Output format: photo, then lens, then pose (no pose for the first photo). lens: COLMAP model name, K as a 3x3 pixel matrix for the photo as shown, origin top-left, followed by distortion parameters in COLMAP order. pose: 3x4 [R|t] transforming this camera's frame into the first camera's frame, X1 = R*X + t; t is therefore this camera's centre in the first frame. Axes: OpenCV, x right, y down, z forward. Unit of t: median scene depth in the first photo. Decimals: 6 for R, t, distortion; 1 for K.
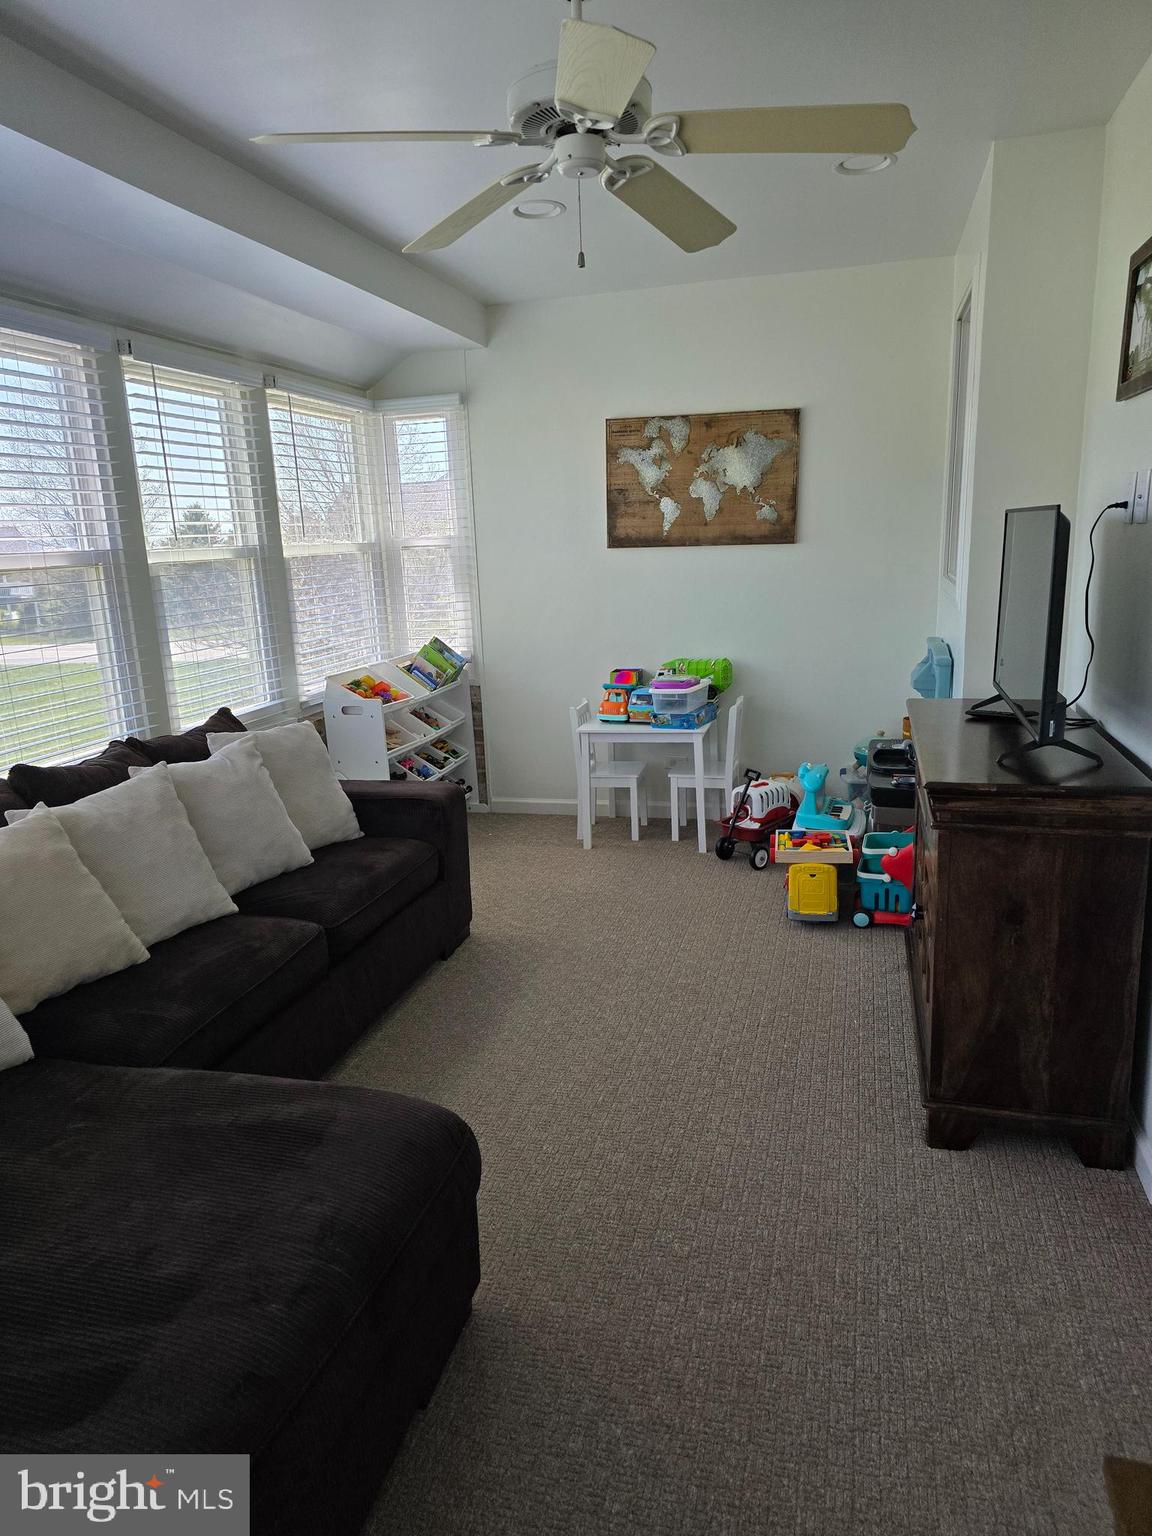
lens RADIAL K [[1041.2, 0, 579.9], [0, 1041.2, 783.3], [0, 0, 1]] dist [0.052210, -0.039280]
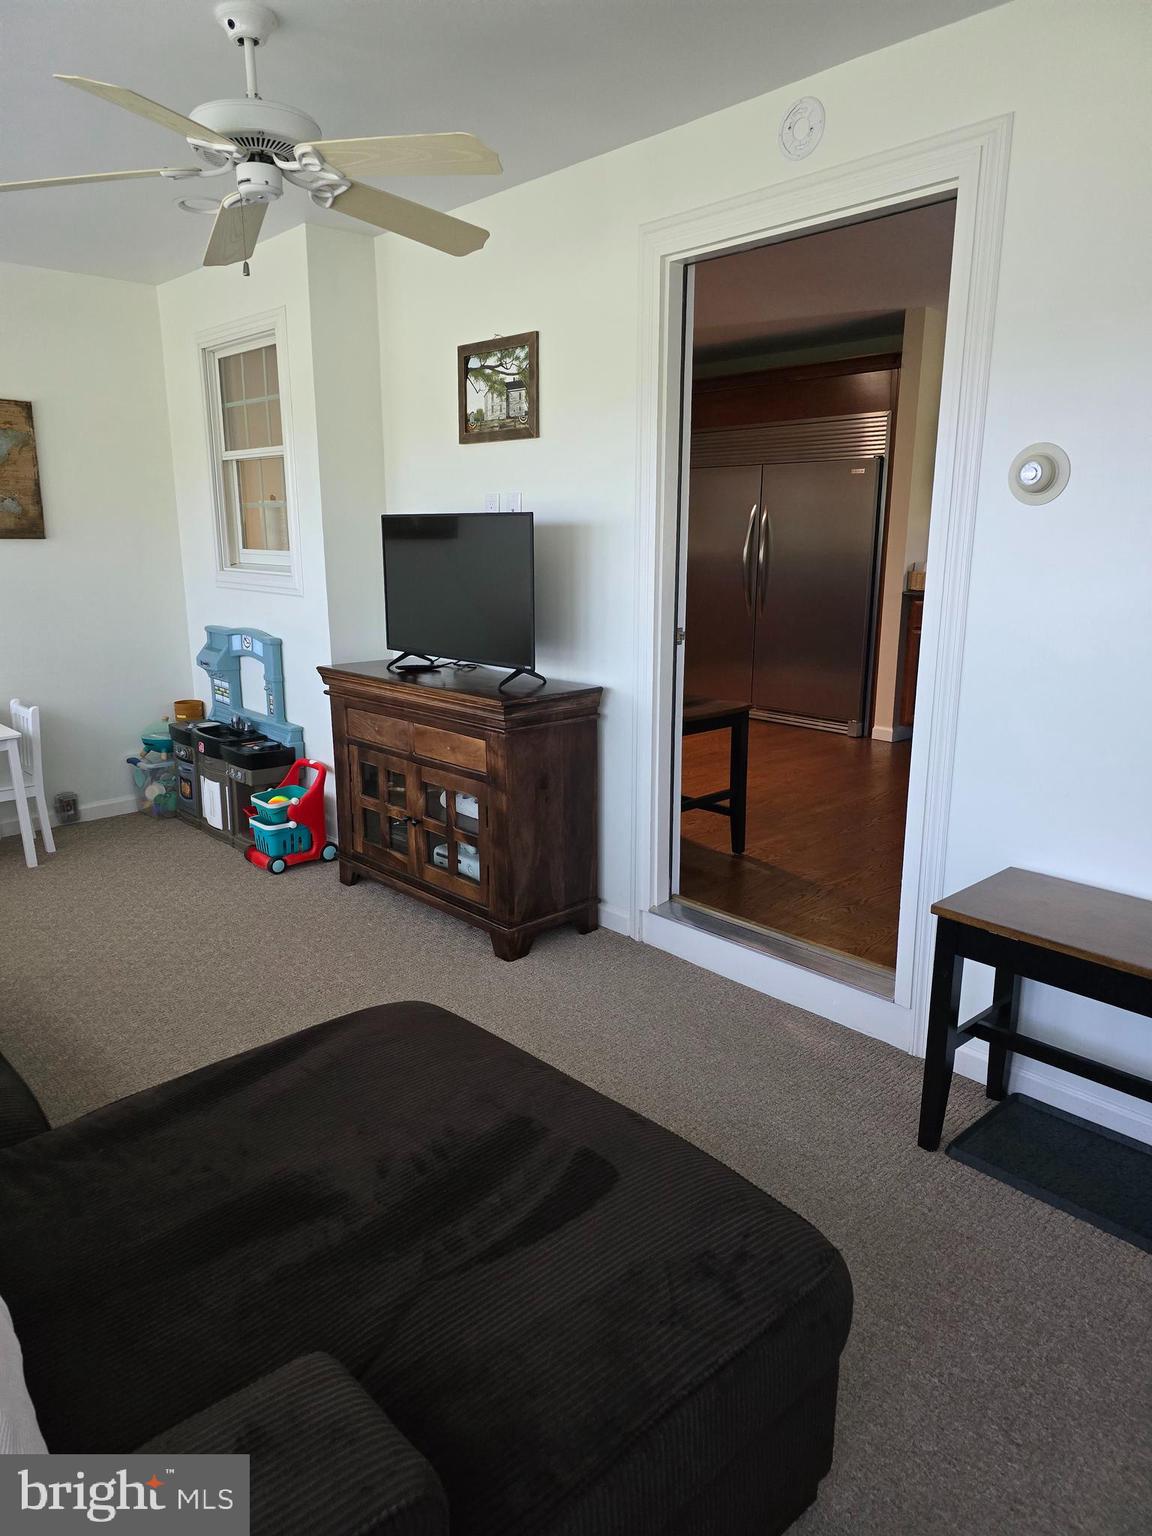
lens RADIAL K [[1041.2, 0, 579.9], [0, 1041.2, 783.3], [0, 0, 1]] dist [0.052210, -0.039280]
pose [[0.502577, -0.178639, 0.845875, -0.433261], [0.188708, 0.977494, 0.094315, -0.003697], [-0.843686, 0.112222, 0.524976, 0.084824]]
